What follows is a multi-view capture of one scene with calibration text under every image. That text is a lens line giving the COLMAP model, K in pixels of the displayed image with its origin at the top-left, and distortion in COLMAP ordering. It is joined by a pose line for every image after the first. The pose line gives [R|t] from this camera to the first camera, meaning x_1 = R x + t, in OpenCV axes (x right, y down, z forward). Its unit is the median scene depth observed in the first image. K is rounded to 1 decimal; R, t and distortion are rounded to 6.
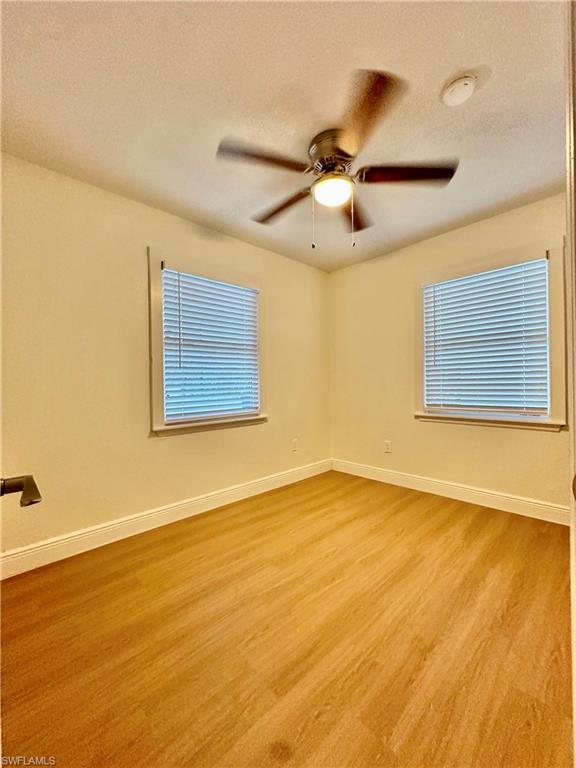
lens RADIAL K [[306.0, 0, 288.0], [0, 306.0, 384.0], [0, 0, 1]] dist [0.000763, 0.000226]
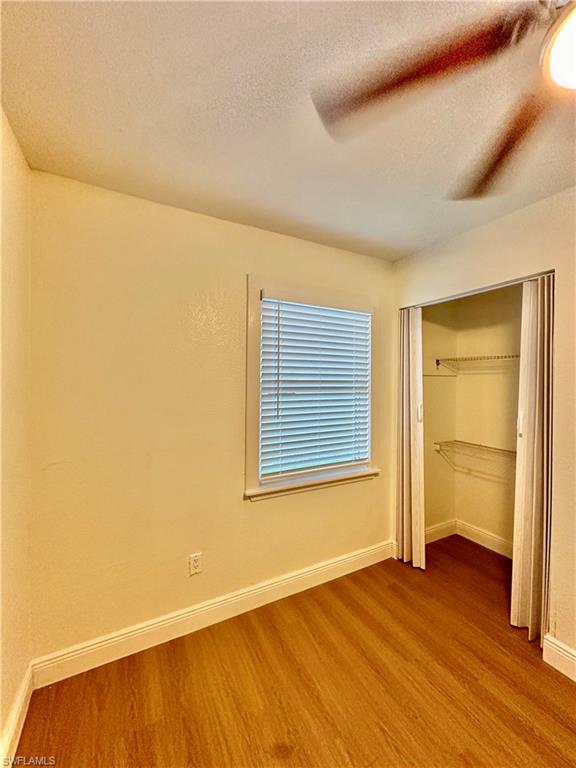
lens RADIAL K [[306.0, 0, 288.0], [0, 306.0, 384.0], [0, 0, 1]] dist [0.000763, 0.000226]
pose [[0.269118, 0.010694, 0.963048, -0.200822], [-0.005106, 0.999940, -0.009677, -0.139422], [-0.963094, -0.002313, 0.269156, 0.838300]]
